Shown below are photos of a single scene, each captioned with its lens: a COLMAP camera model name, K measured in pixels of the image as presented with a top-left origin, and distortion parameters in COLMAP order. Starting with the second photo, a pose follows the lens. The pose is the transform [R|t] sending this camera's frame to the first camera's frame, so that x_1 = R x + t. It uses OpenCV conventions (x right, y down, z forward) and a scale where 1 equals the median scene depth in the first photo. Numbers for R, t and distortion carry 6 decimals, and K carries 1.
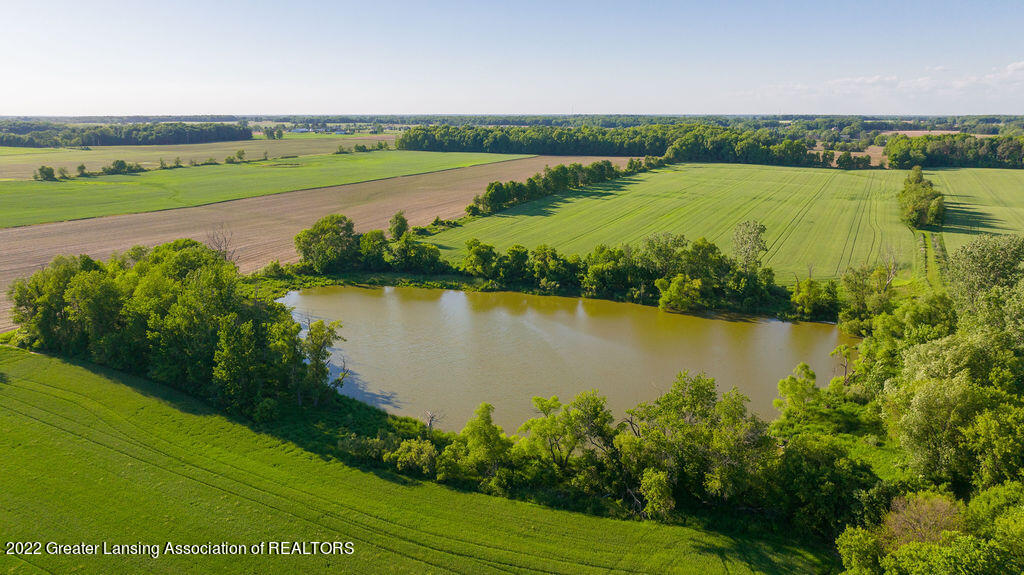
lens RADIAL K [[734.5, 0, 512.0], [0, 734.5, 287.5], [0, 0, 1]] dist [0.003076, 0.000447]
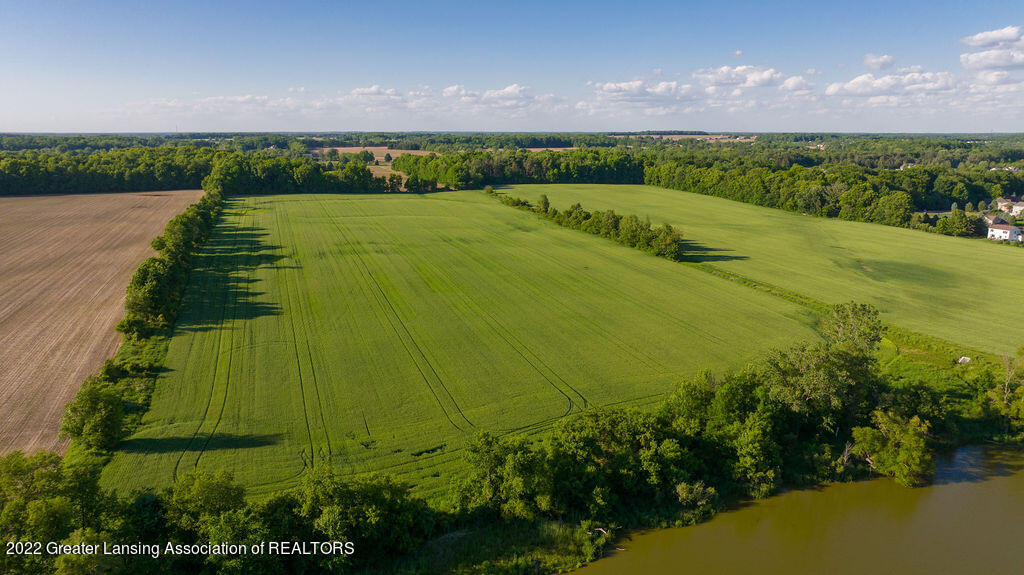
lens RADIAL K [[734.5, 0, 512.0], [0, 734.5, 287.5], [0, 0, 1]] dist [0.003076, 0.000447]
pose [[0.703847, -0.151437, 0.694022, -0.125704], [0.166561, 0.984958, 0.046001, -0.064243], [-0.690548, 0.083219, 0.718483, 0.249551]]
